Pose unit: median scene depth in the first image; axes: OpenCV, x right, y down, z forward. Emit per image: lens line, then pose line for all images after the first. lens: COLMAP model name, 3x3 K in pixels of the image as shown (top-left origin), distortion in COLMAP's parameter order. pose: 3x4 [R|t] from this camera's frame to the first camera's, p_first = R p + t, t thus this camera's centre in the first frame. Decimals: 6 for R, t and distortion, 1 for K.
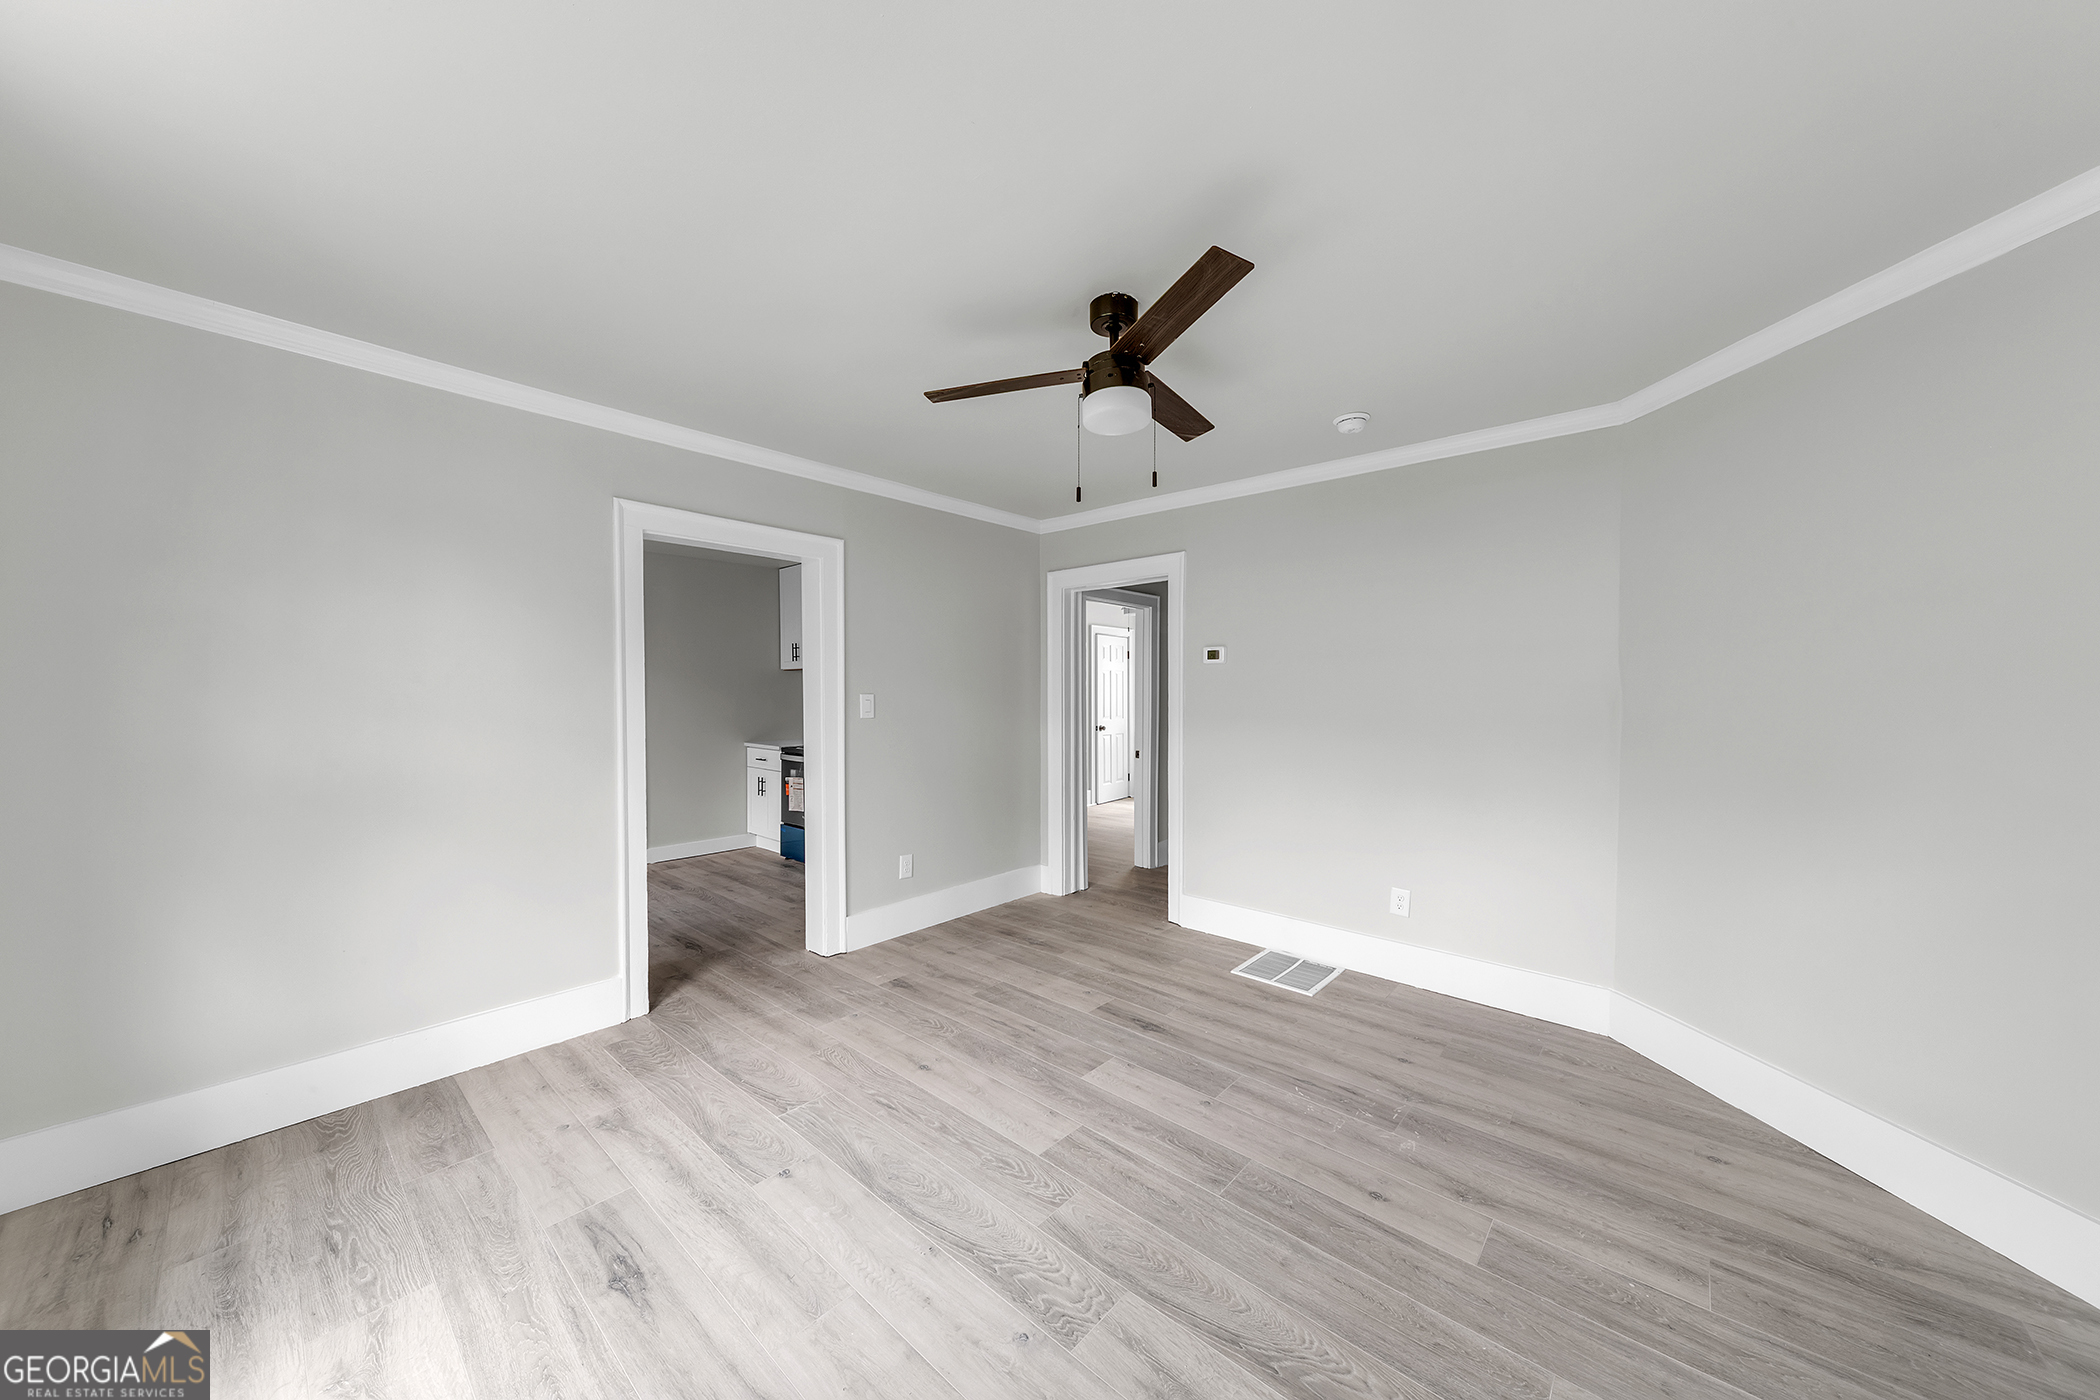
lens RADIAL K [[722.7, 0, 1056.4], [0, 722.7, 704.4], [0, 0, 1]] dist [0.006998, 0.000280]
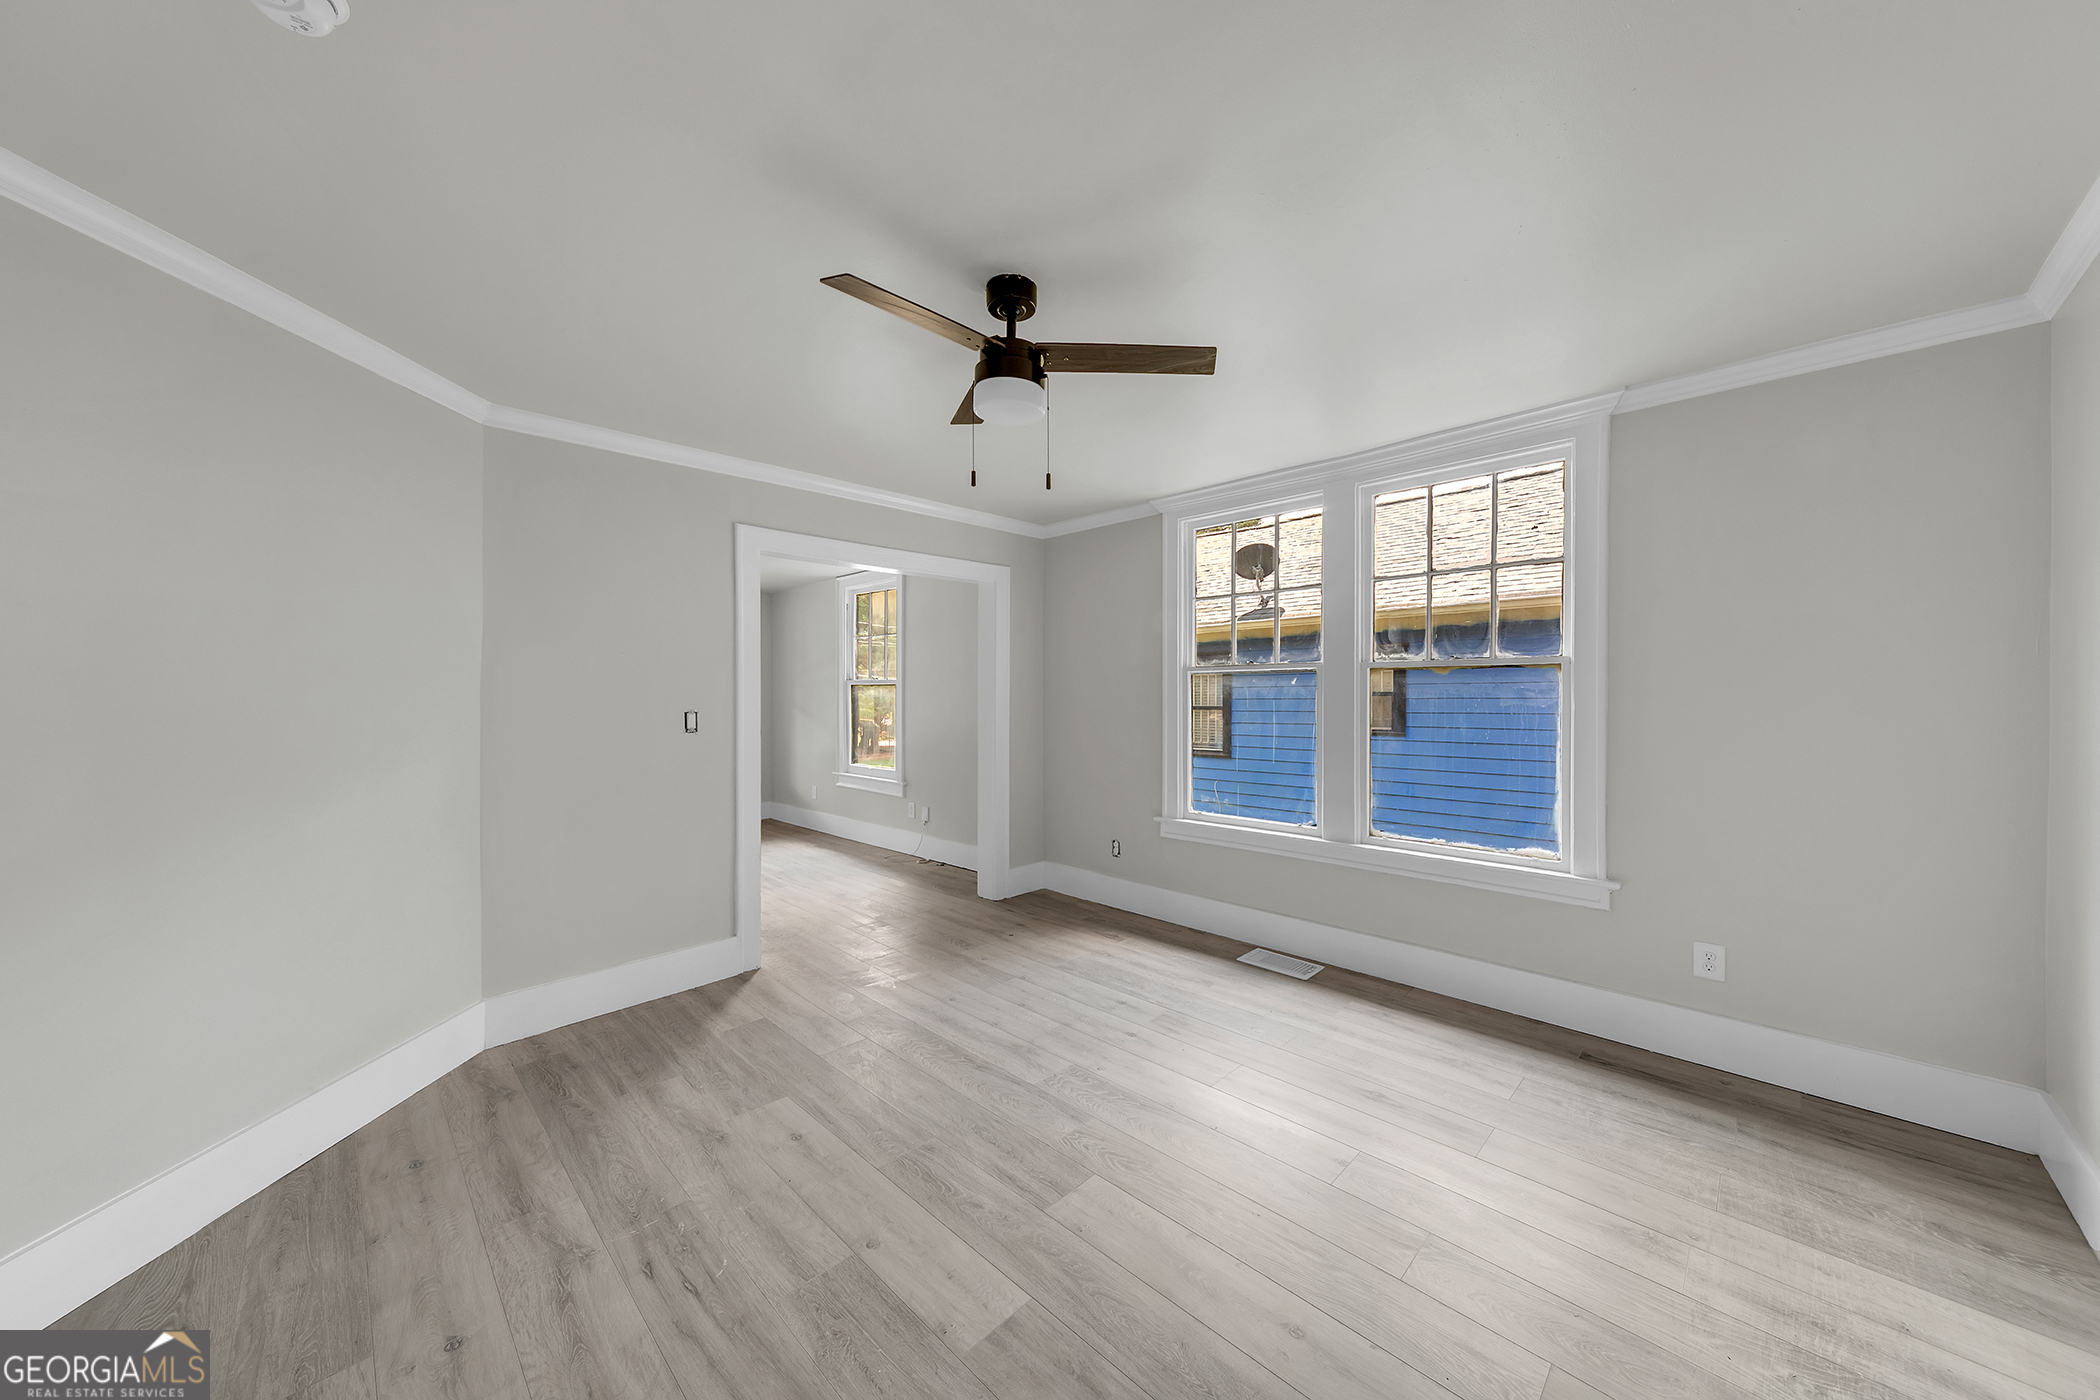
lens RADIAL K [[722.7, 0, 1056.4], [0, 722.7, 704.4], [0, 0, 1]] dist [0.006998, 0.000280]
pose [[-0.998318, 0.004076, 0.057832, -0.027446], [0.005204, 0.999799, 0.019369, -0.017529], [-0.057741, 0.019638, -0.998138, 1.669509]]
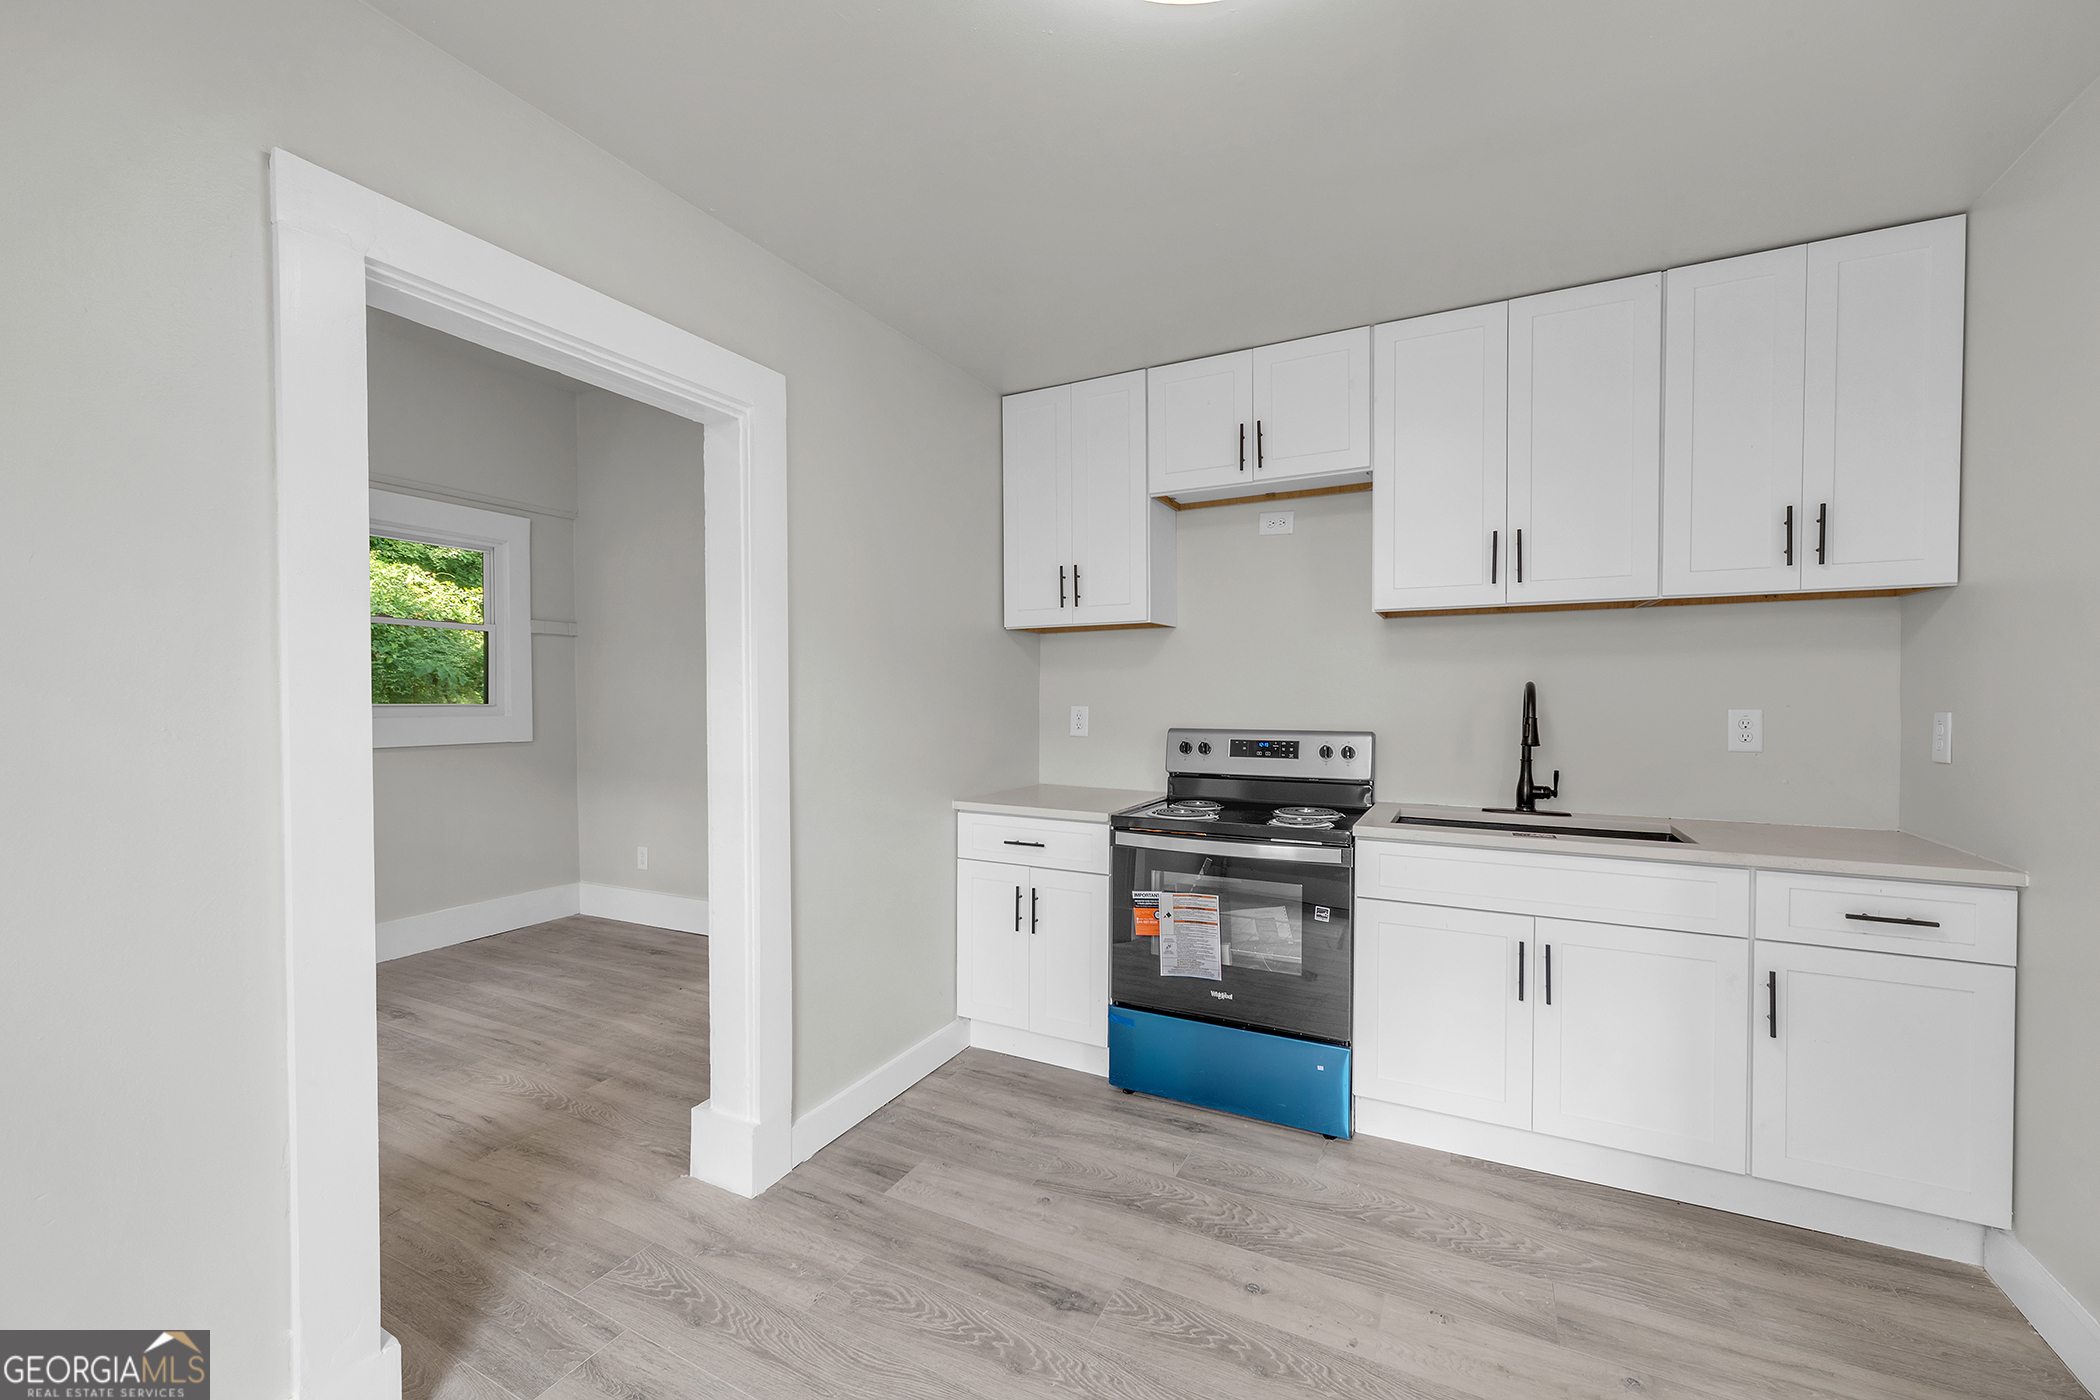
lens RADIAL K [[829.3, 0, 1086.7], [0, 829.3, 718.6], [0, 0, 1]] dist [-0.000361, 0.000102]
pose [[0.968721, -0.005973, 0.248079, -1.243962], [0.003176, 0.999927, 0.011676, -0.002377], [-0.248131, -0.010523, 0.968669, 1.346700]]
